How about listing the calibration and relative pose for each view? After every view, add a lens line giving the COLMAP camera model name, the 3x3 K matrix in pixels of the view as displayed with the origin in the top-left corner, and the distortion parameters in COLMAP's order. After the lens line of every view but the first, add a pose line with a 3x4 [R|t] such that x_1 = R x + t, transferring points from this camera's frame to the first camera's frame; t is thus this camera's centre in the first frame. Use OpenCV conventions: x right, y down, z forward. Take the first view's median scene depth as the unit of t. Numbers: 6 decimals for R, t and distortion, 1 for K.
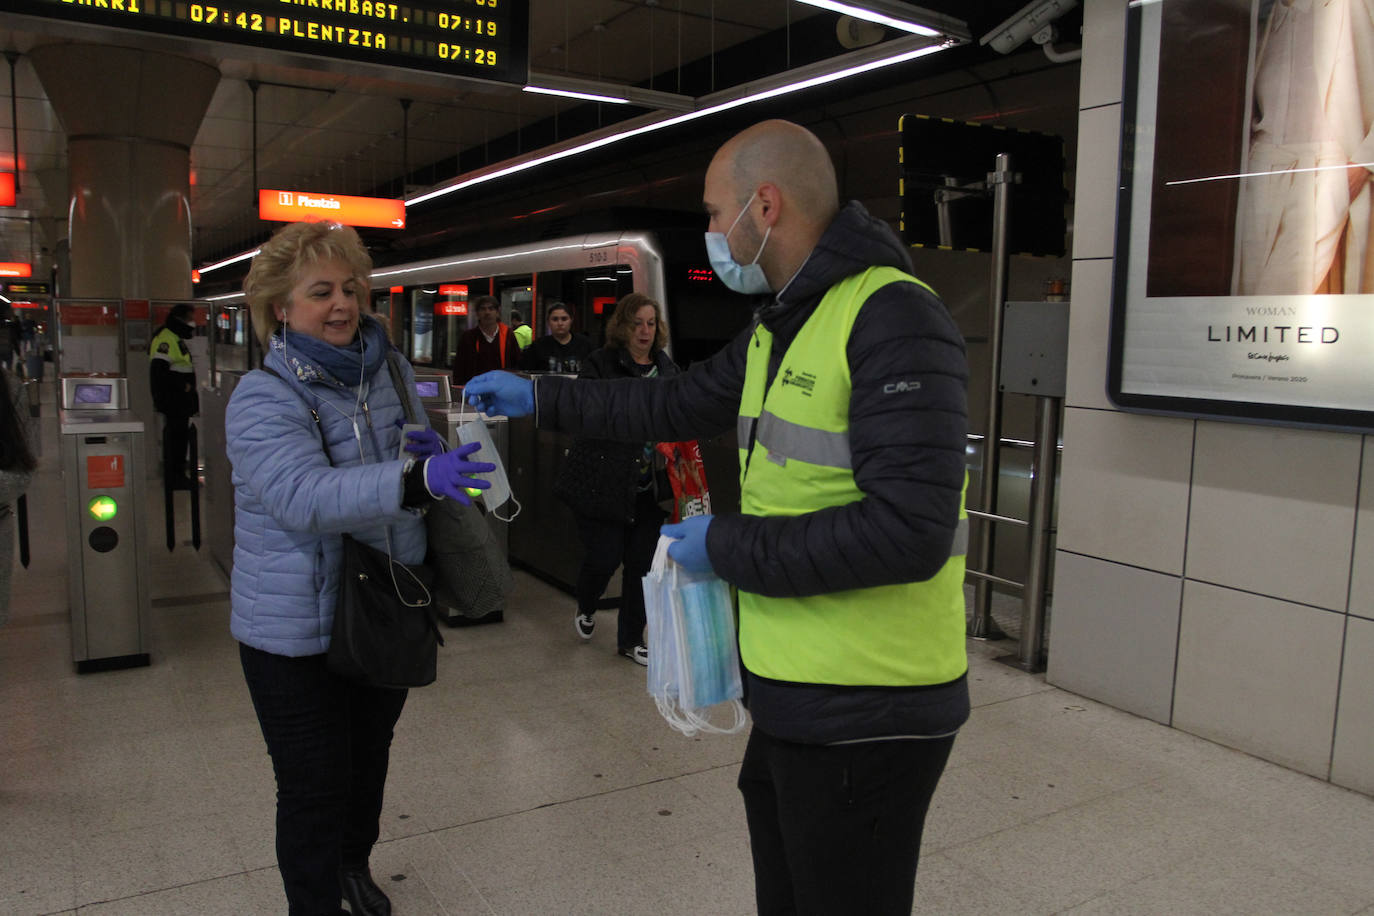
lens RADIAL K [[1079.1, 0, 686.1], [0, 1079.1, 440.2], [0, 0, 1]] dist [-0.066023, 0.040076]
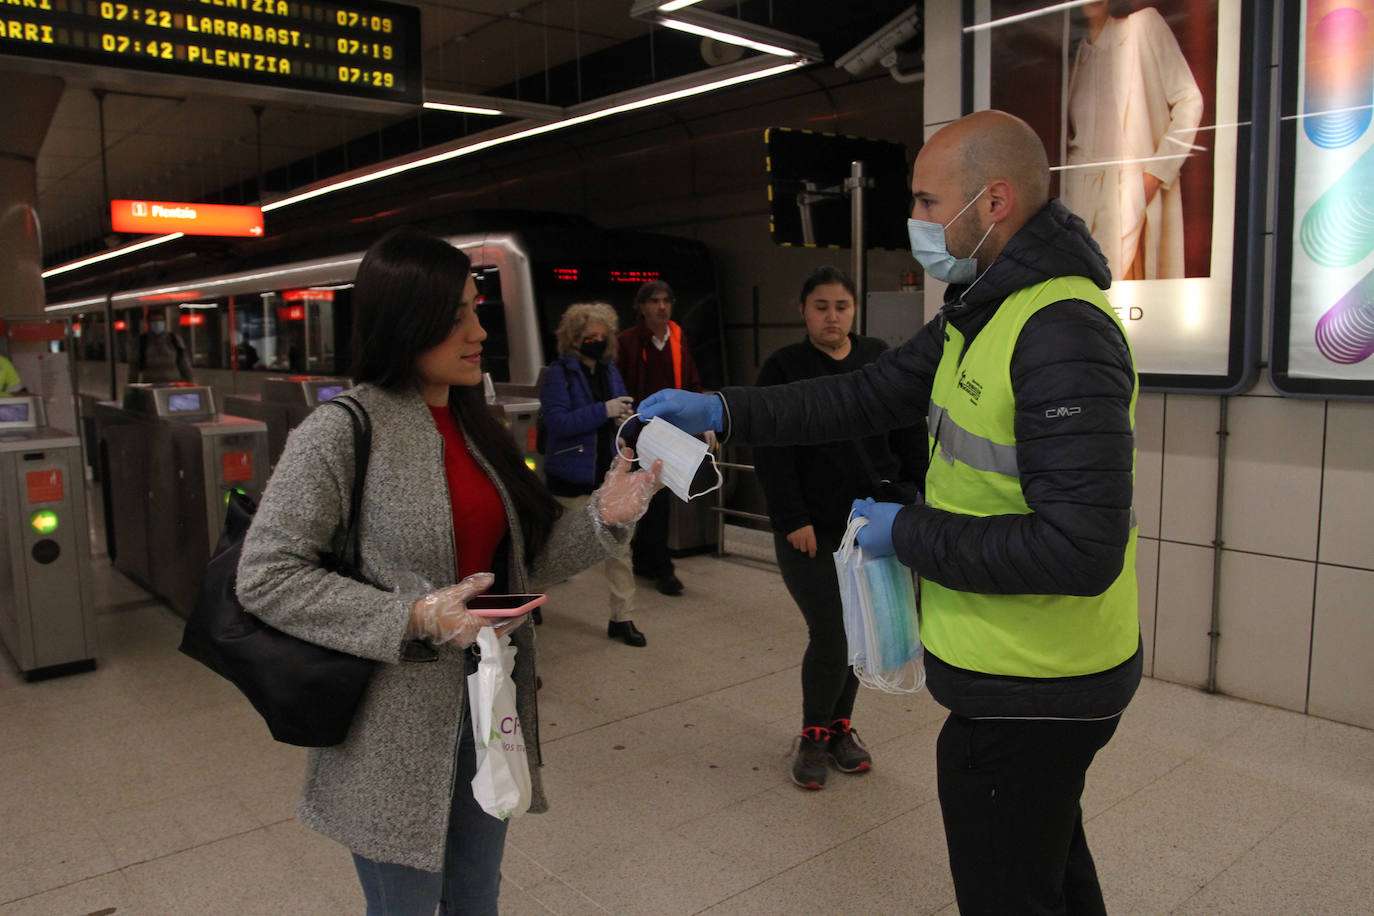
lens RADIAL K [[1079.1, 0, 686.1], [0, 1079.1, 440.2], [0, 0, 1]] dist [-0.066023, 0.040076]
pose [[0.987890, -0.053102, 0.145788, -0.064248], [0.051936, 0.998581, 0.011798, 0.004211], [-0.146208, -0.004083, 0.989245, -0.099988]]
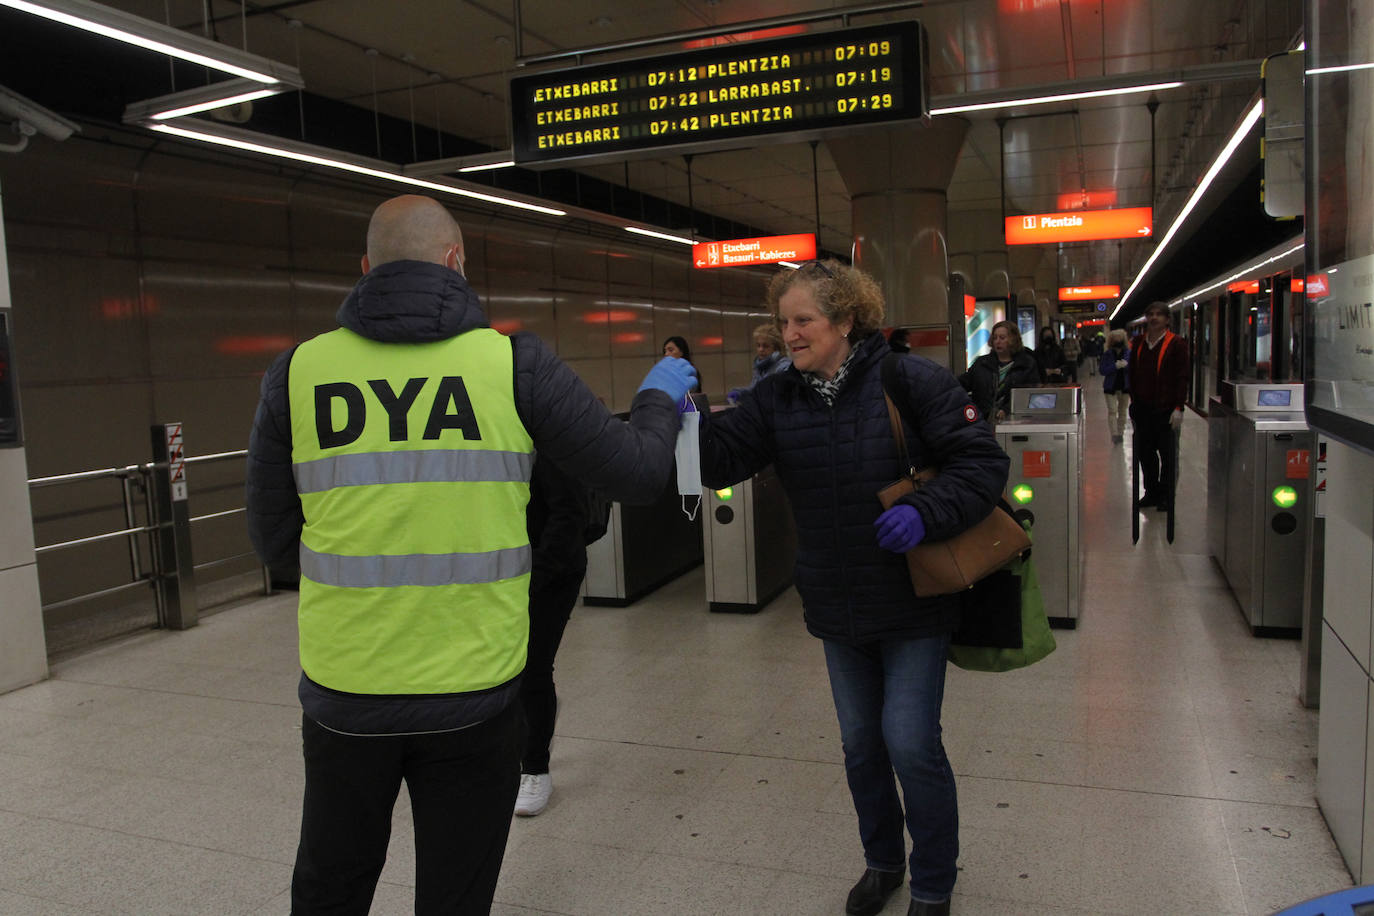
lens RADIAL K [[1047.5, 0, 687.0], [0, 1047.5, 458.0], [0, 0, 1]] dist [-0.079982, -0.002211]
pose [[0.602106, 0.038350, -0.797495, 0.563146], [-0.024435, 0.999263, 0.029604, -0.019157], [0.798042, 0.001662, 0.602599, 0.203873]]
